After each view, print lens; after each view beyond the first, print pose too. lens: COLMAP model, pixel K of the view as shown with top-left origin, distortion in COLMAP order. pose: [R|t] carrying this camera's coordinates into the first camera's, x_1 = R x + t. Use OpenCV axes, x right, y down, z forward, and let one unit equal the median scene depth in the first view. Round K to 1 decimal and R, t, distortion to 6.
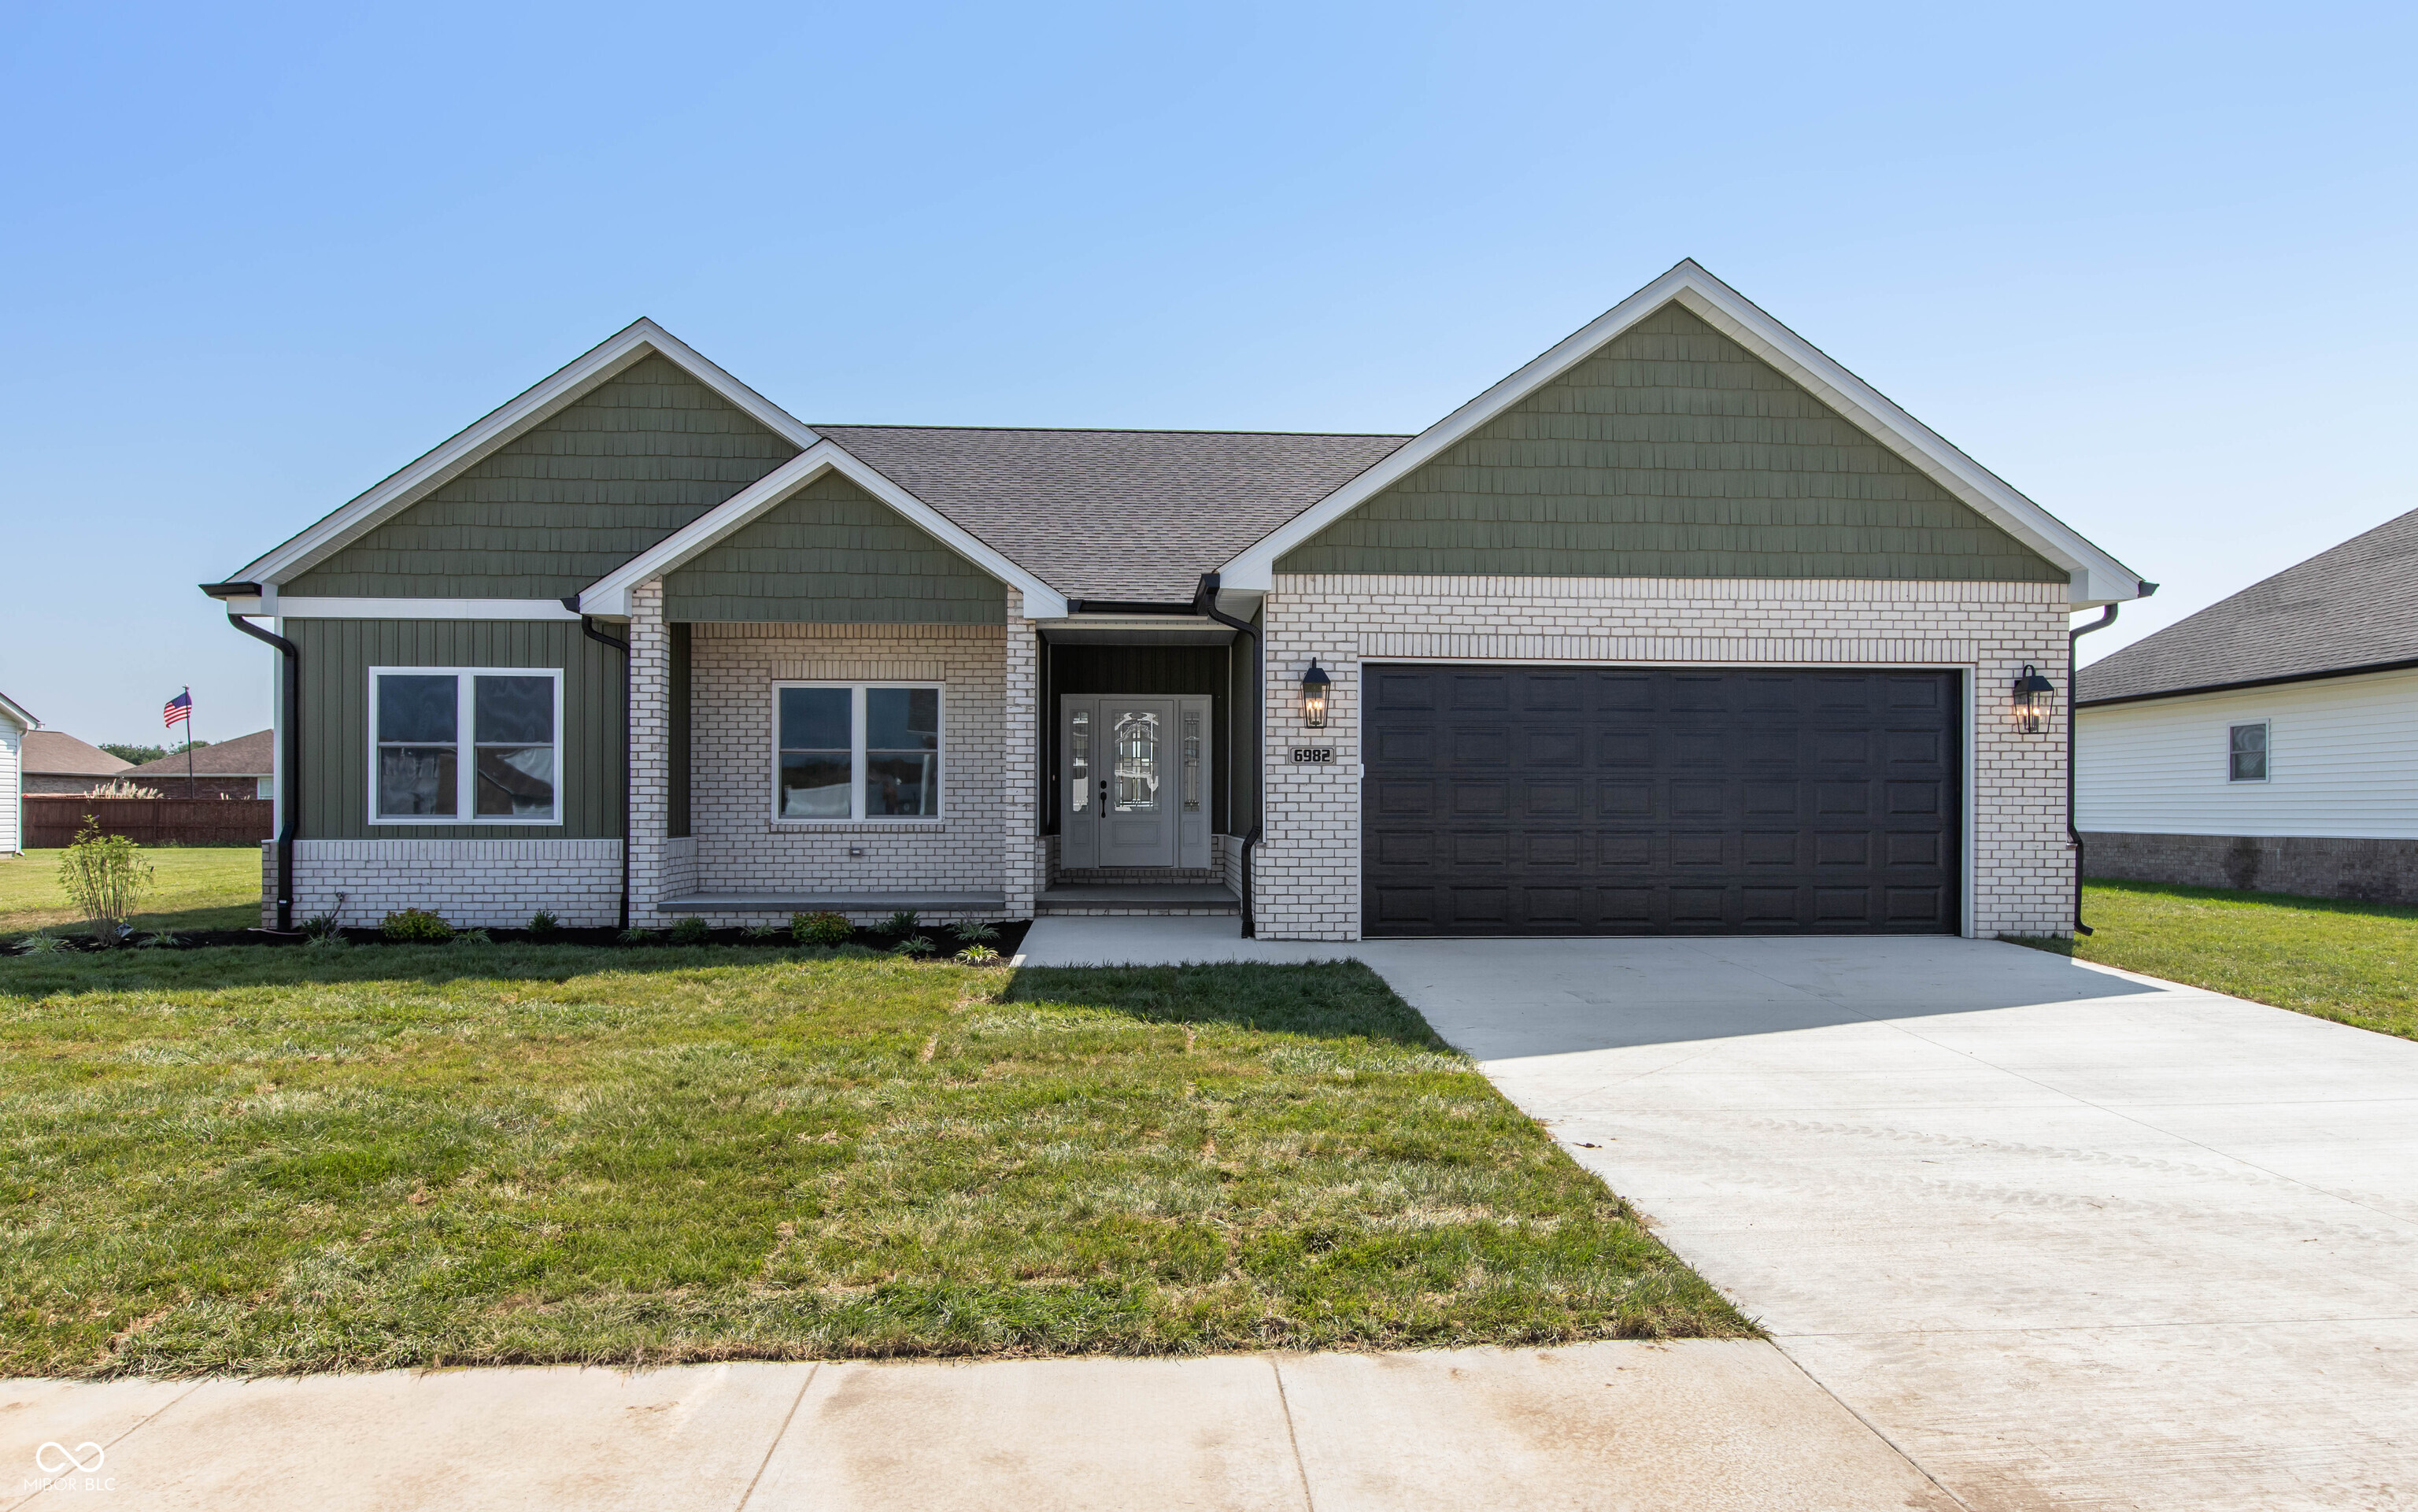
lens RADIAL K [[1584.2, 0, 1209.0], [0, 1584.2, 756.0], [0, 0, 1]] dist [0.007008, 0.000599]
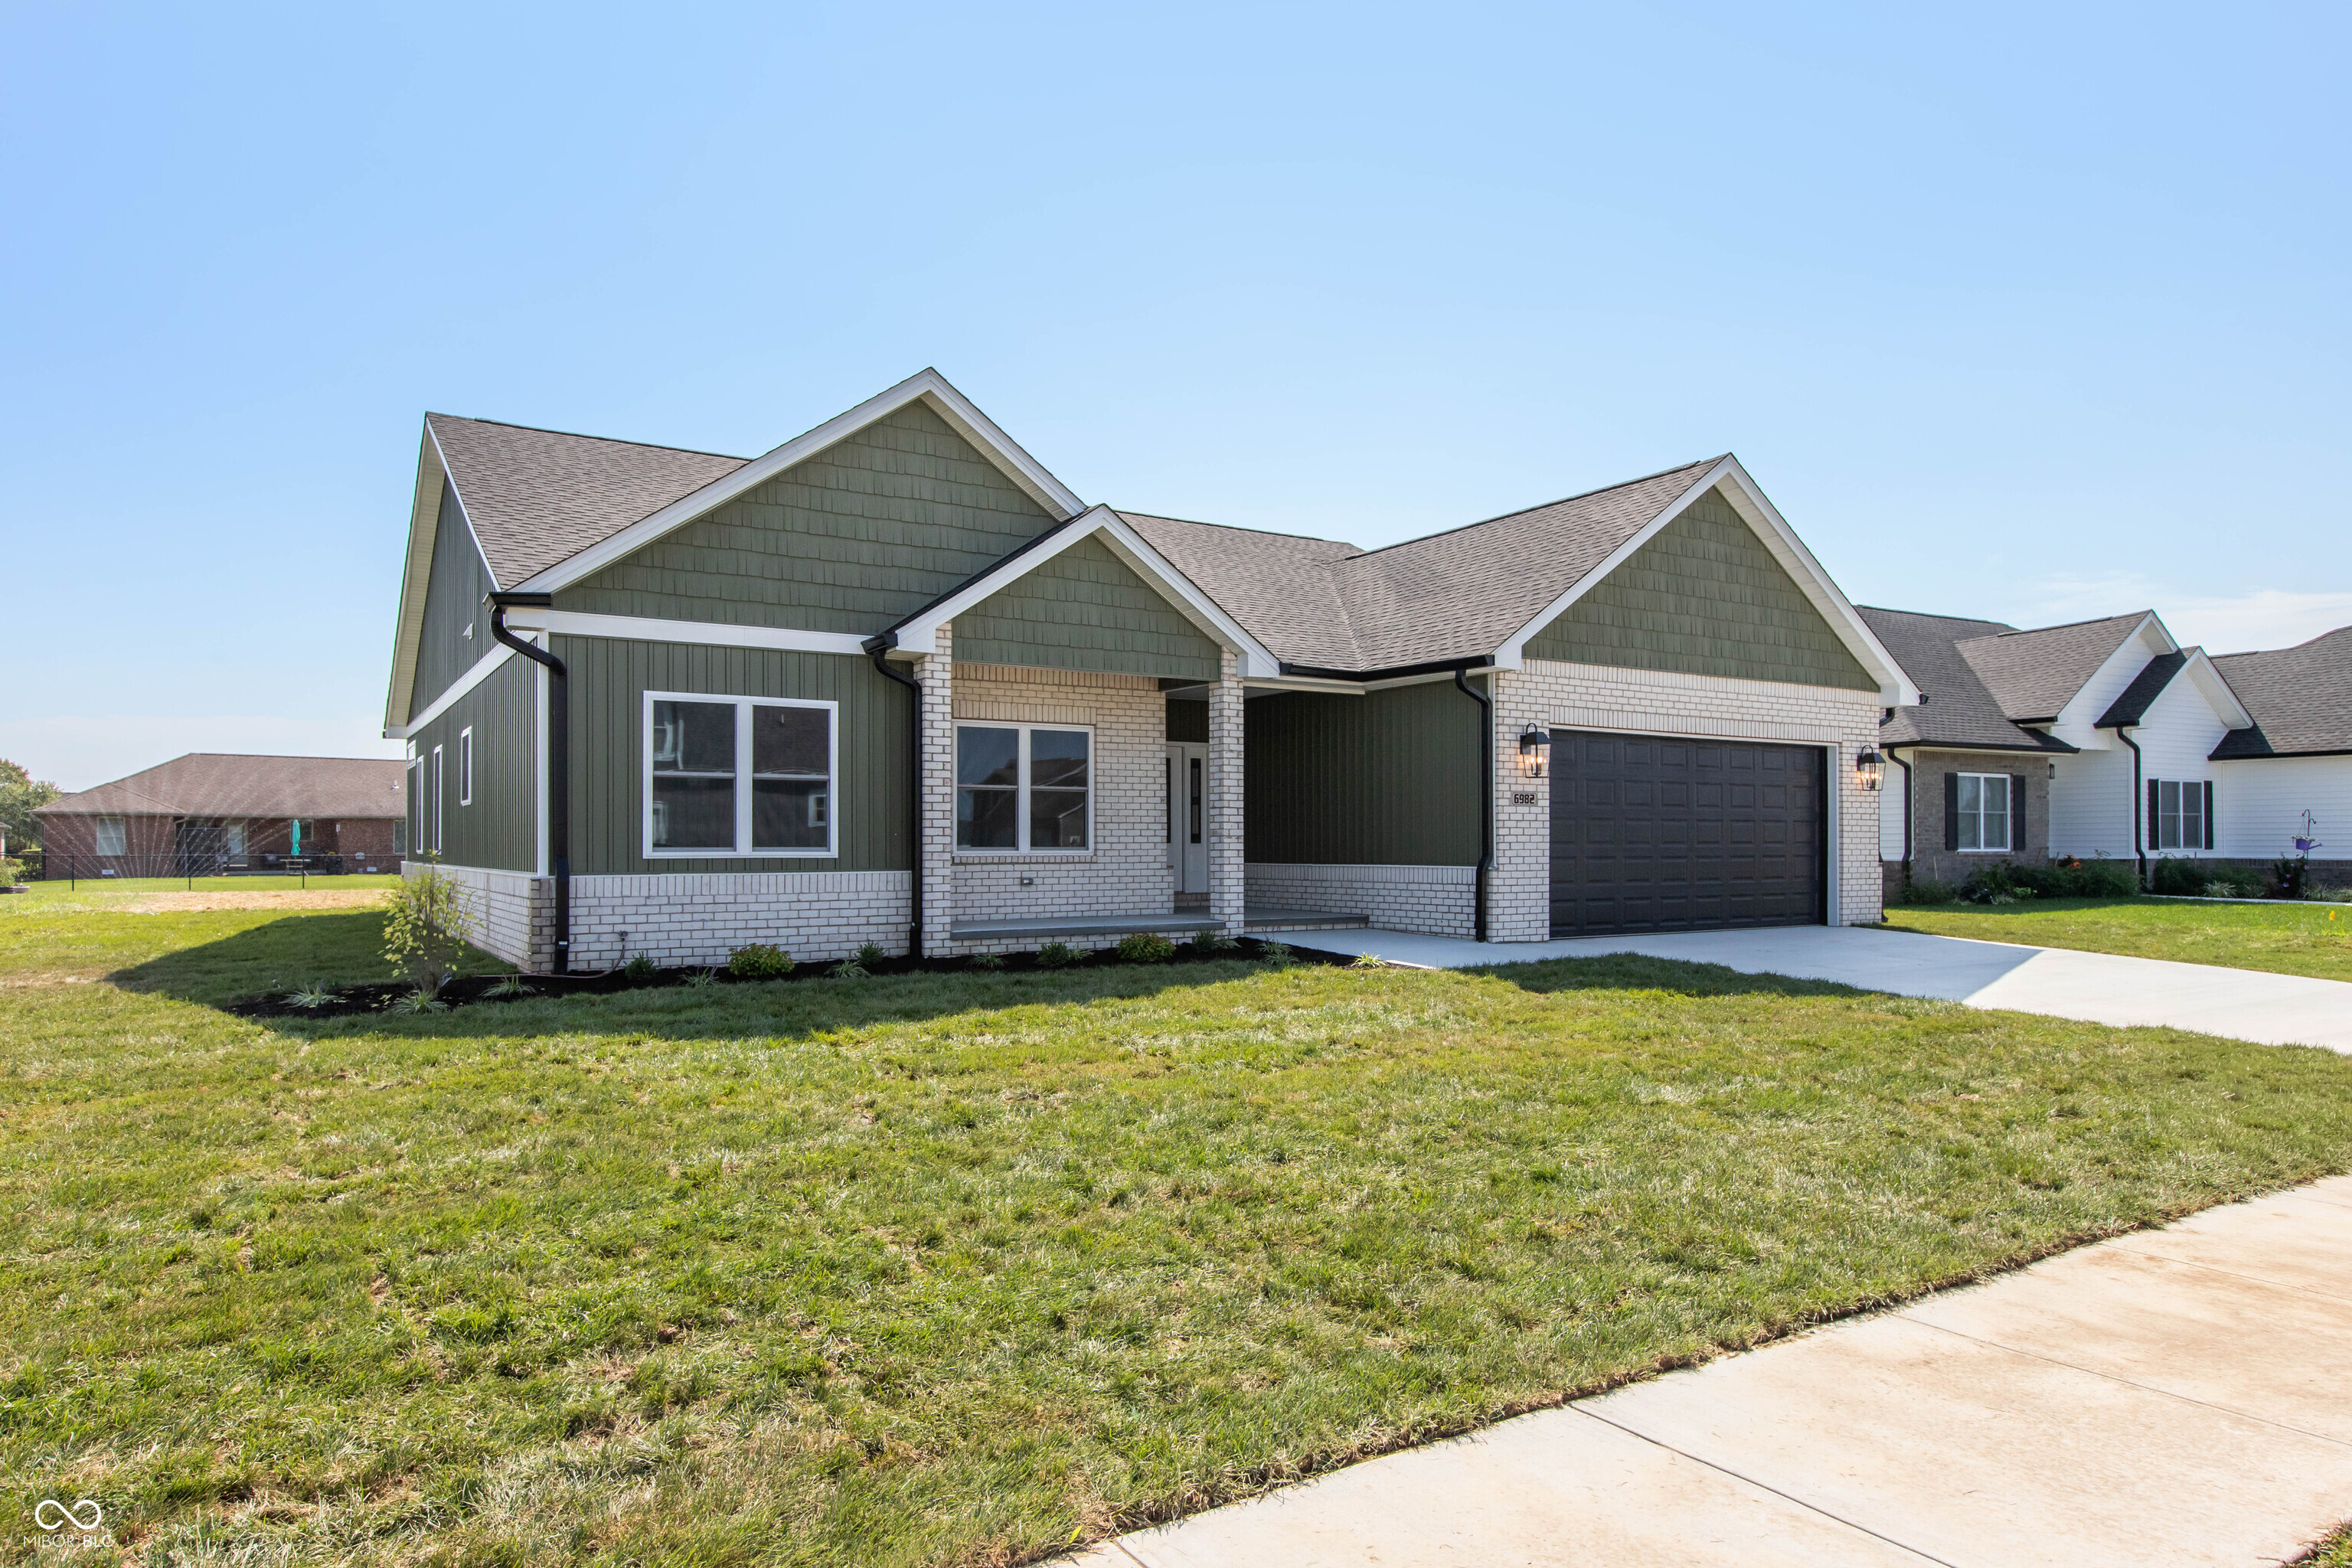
lens RADIAL K [[1439.8, 0, 1176.0], [0, 1439.8, 784.0], [0, 0, 1]] dist [-0.000063, 0.000189]
pose [[0.874921, 0.017743, 0.483941, -0.666881], [-0.013542, 0.999834, -0.012174, 0.005255], [-0.484077, 0.004098, 0.875016, 0.100181]]
